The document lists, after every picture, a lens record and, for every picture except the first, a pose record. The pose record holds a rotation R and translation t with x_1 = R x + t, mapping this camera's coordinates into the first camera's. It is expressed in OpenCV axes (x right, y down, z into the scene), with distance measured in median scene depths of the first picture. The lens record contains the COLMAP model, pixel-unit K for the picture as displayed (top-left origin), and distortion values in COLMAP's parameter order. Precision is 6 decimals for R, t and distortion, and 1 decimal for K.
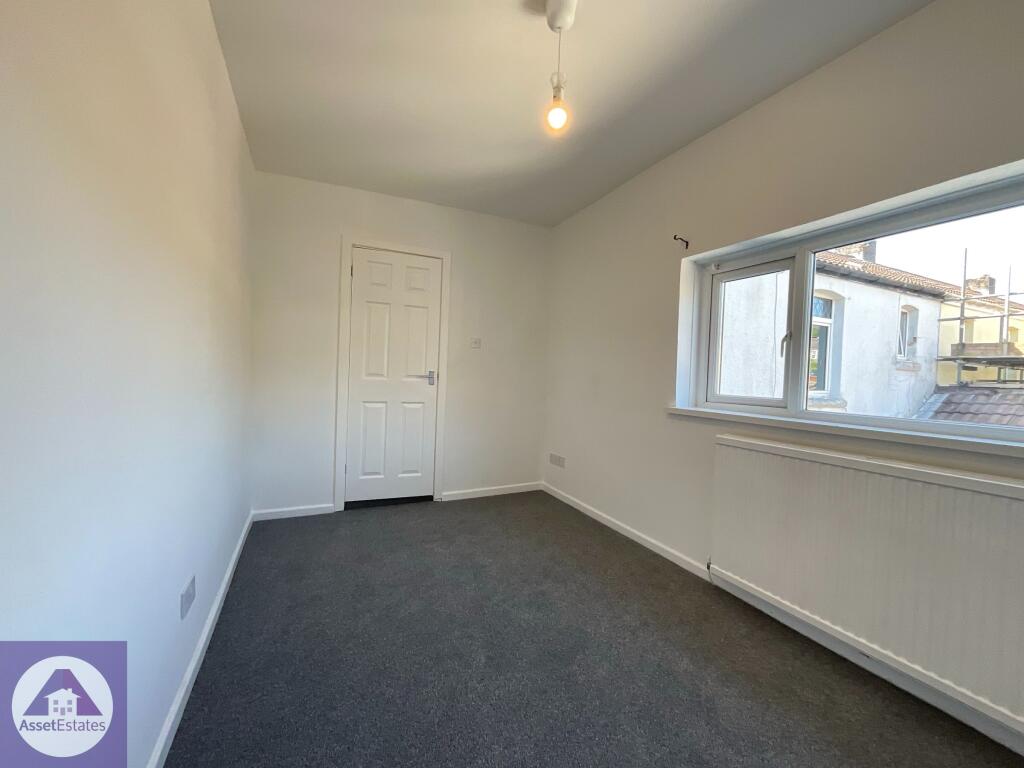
lens RADIAL K [[414.9, 0, 513.0], [0, 414.9, 386.4], [0, 0, 1]] dist [-0.002299, -0.000001]
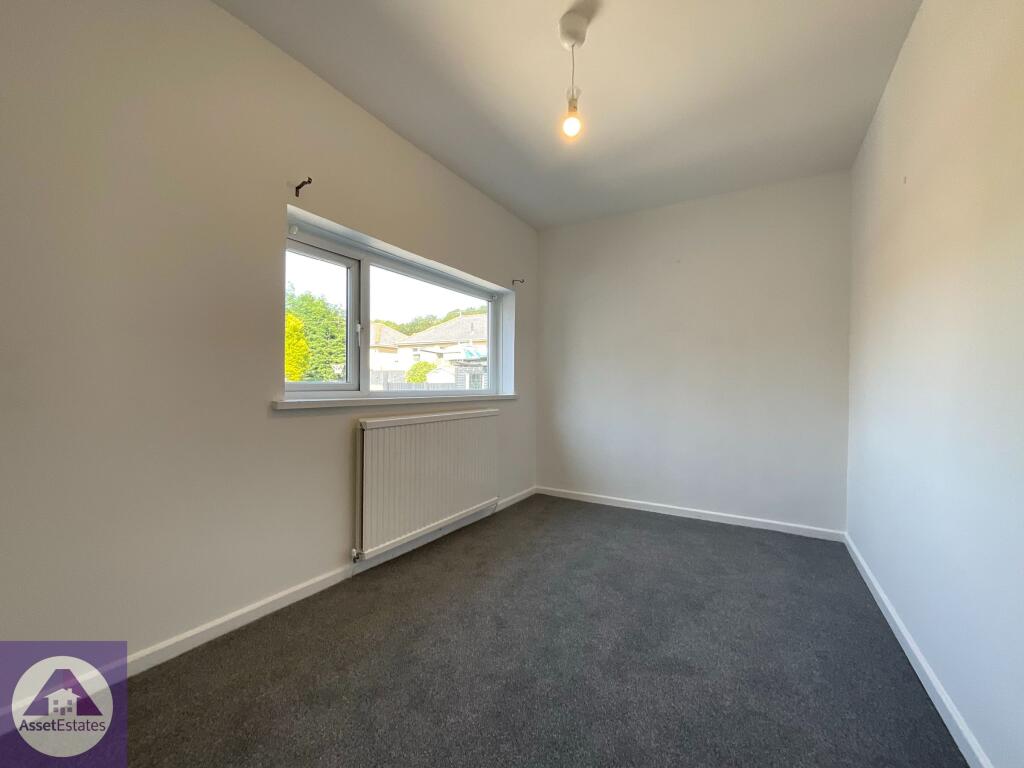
lens RADIAL K [[414.9, 0, 511.4], [0, 414.9, 380.3], [0, 0, 1]] dist [-0.002299, -0.000001]
pose [[-0.549887, -0.035302, 0.834493, -0.506417], [-0.008968, 0.999298, 0.036365, -0.019932], [-0.835191, 0.012513, -0.549818, 1.195448]]
